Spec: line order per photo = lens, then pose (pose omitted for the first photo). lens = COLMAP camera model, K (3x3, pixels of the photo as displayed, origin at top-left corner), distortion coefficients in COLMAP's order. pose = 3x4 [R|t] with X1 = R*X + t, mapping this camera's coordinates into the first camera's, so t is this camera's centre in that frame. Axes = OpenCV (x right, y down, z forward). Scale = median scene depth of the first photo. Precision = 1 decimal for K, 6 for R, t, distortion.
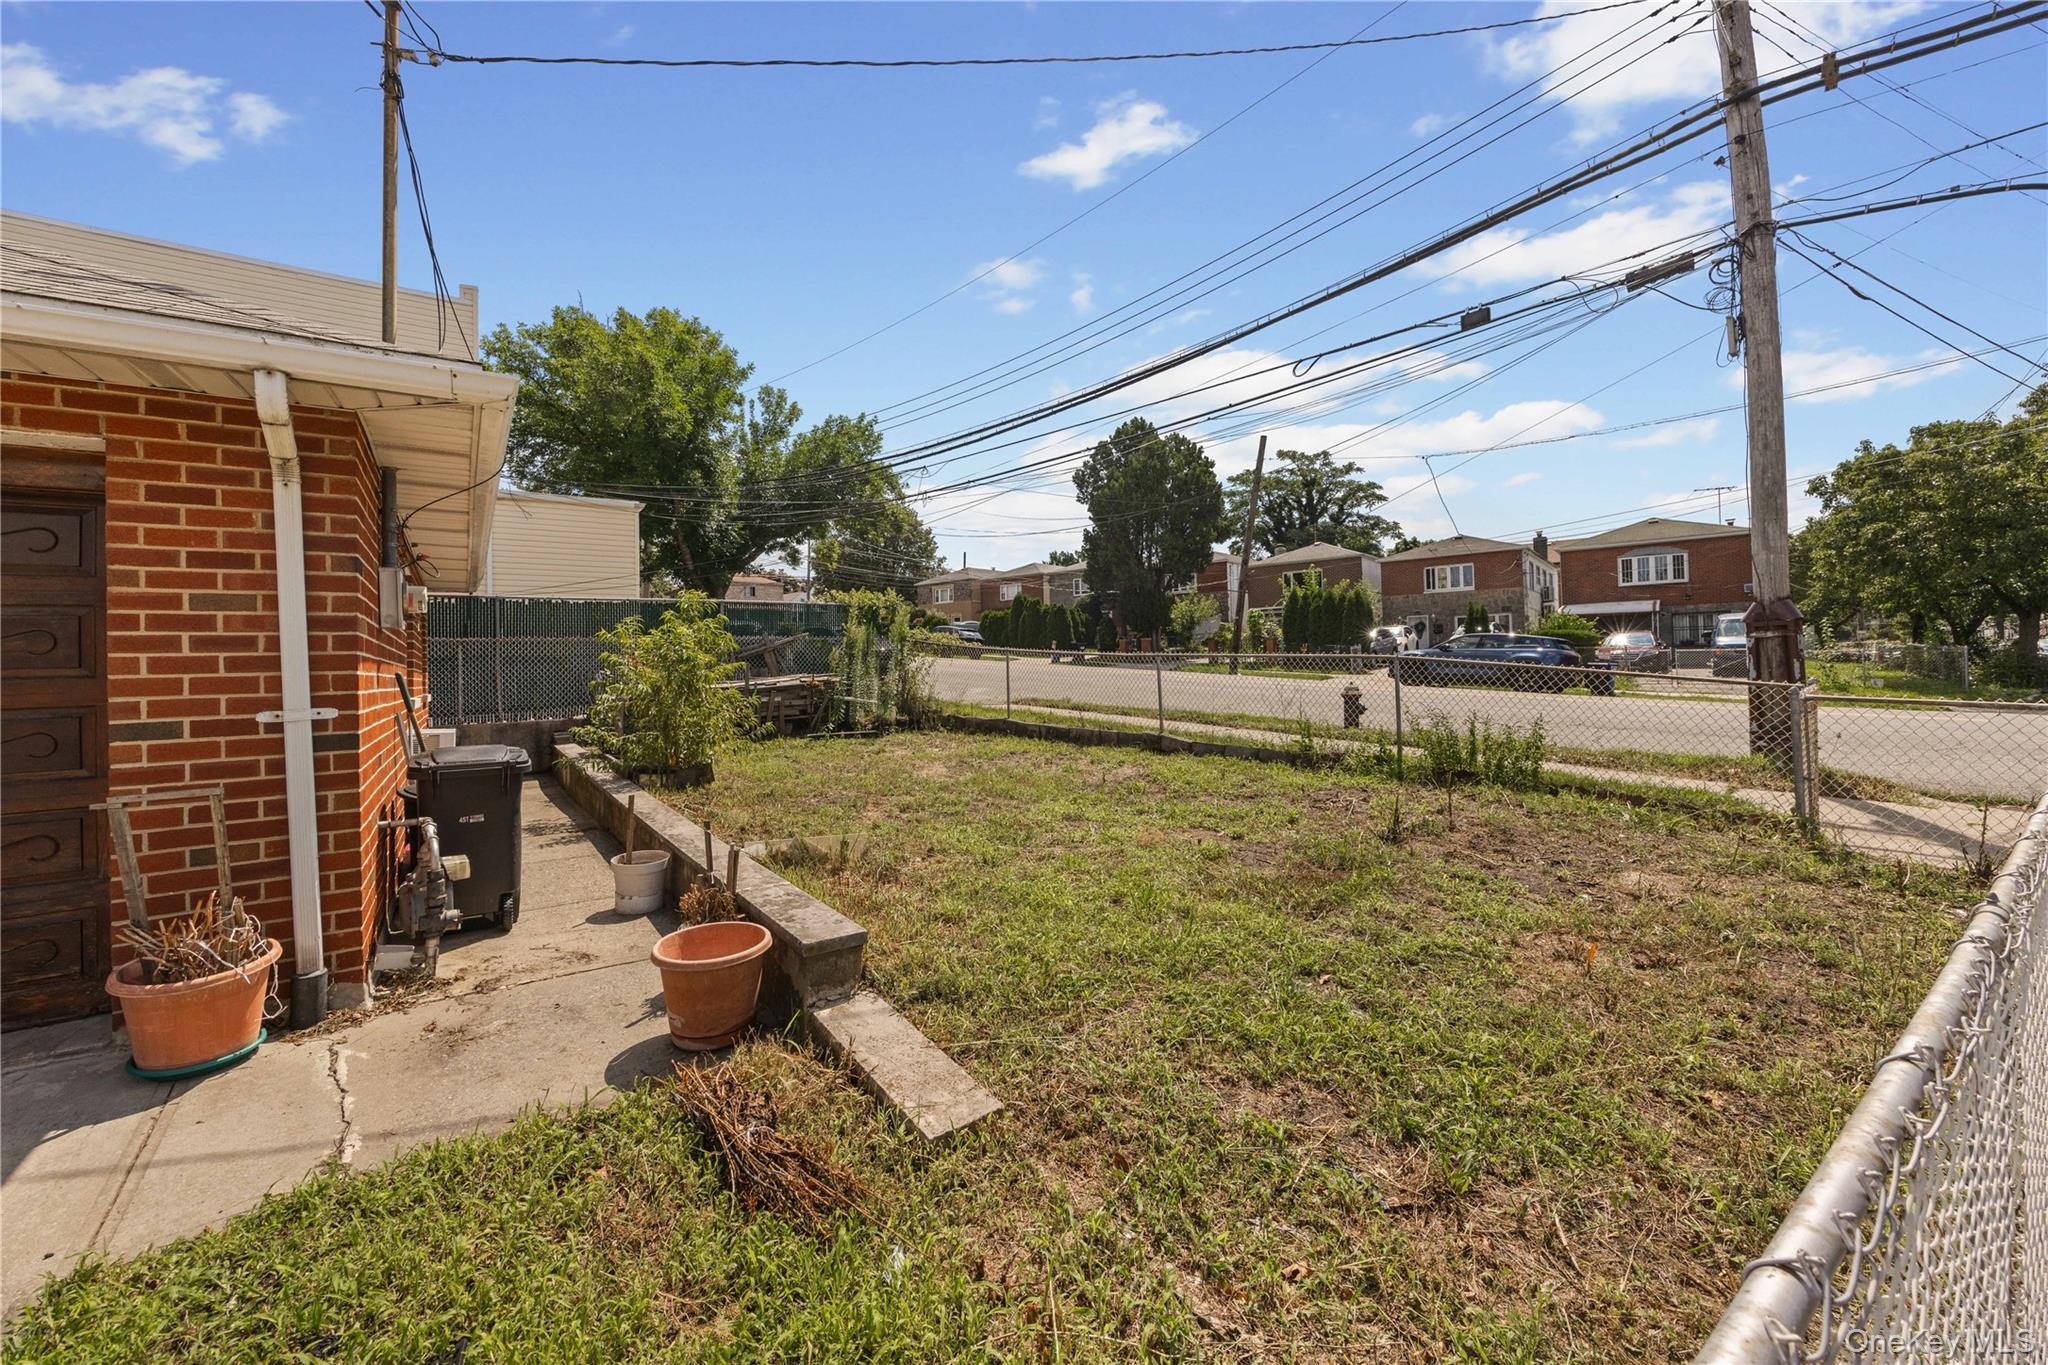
lens RADIAL K [[814.3, 0, 1024.0], [0, 814.3, 682.5], [0, 0, 1]] dist [0.001514, 0.000102]
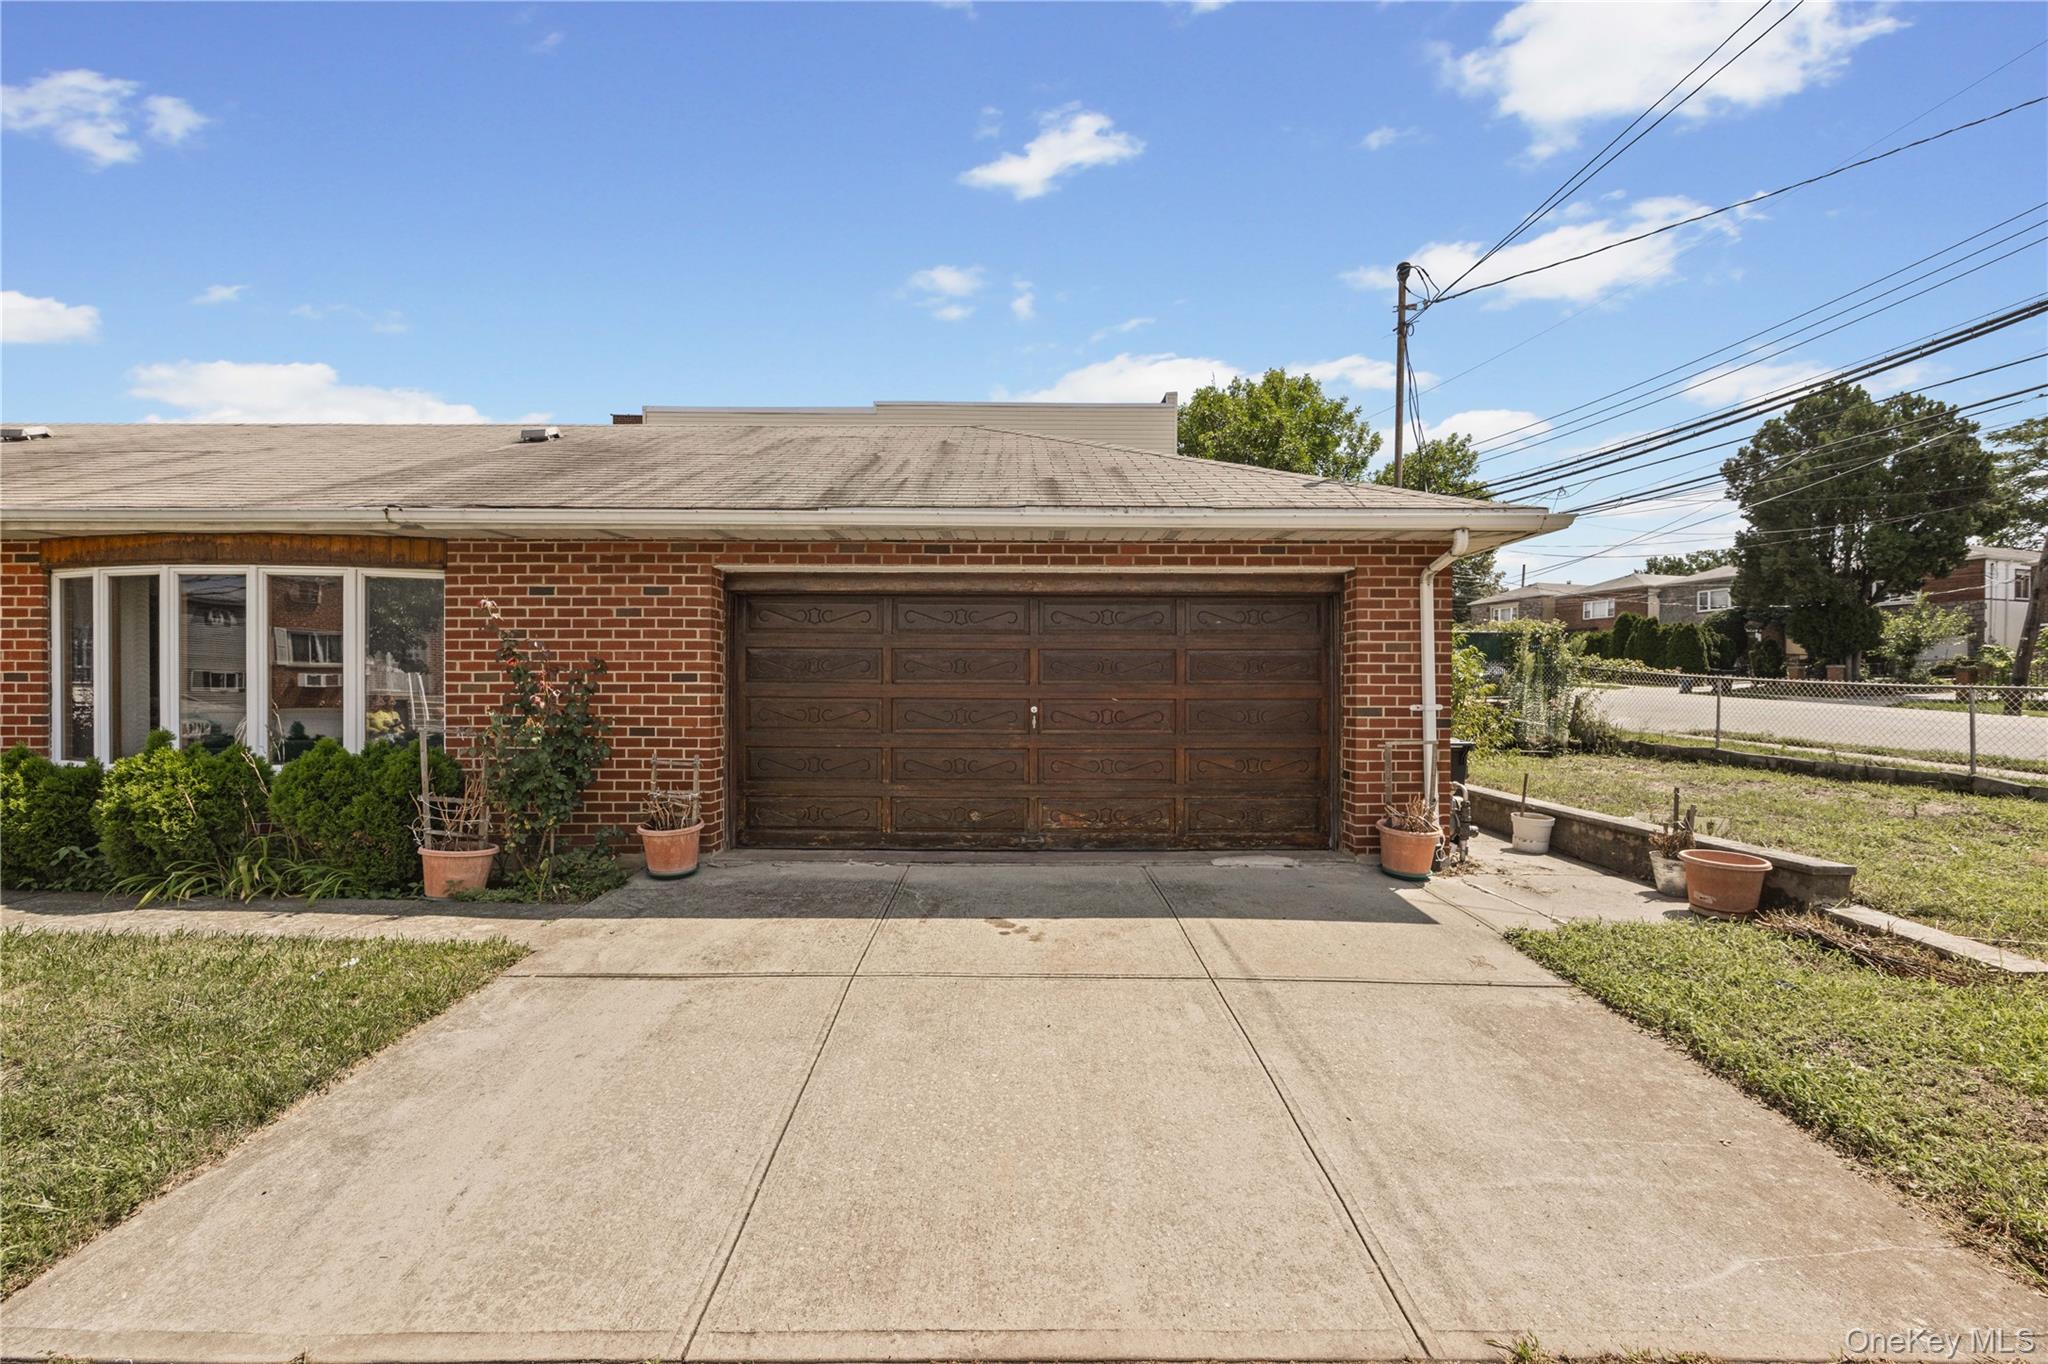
lens RADIAL K [[805.4, 0, 1019.9], [0, 805.4, 722.3], [0, 0, 1]] dist [0.000047, -0.000038]
pose [[0.820662, 0.049370, -0.569277, -0.052390], [-0.036948, 0.998760, 0.033352, 0.004074], [0.570218, -0.006337, 0.821469, -0.091256]]
